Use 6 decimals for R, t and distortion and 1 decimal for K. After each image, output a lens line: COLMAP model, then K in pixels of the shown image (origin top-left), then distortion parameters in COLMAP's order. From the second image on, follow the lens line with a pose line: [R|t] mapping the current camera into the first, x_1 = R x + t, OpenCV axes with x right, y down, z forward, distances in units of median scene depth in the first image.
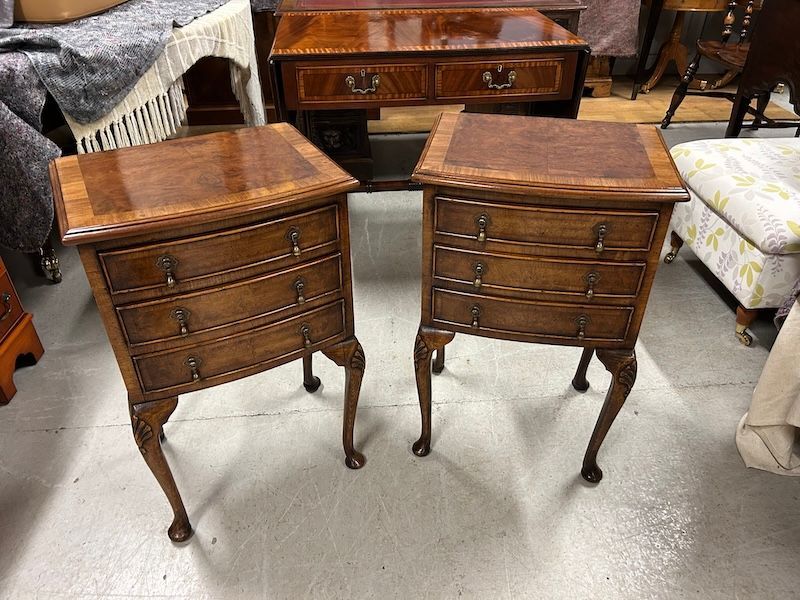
lens RADIAL K [[602.7, 0, 398.9], [0, 602.7, 300.7], [0, 0, 1]] dist [0.040281, -0.009992]
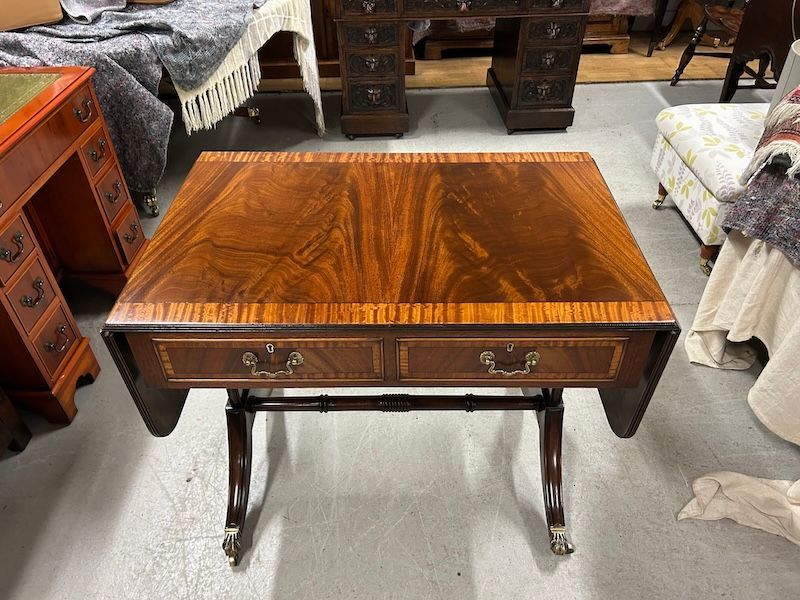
lens RADIAL K [[602.7, 0, 404.3], [0, 602.7, 298.6], [0, 0, 1]] dist [0.040281, -0.009992]
pose [[0.999261, 0.021027, -0.032170, -0.010993], [-0.018136, 0.995987, 0.087645, 0.023548], [0.033884, -0.086996, 0.995632, -0.276411]]
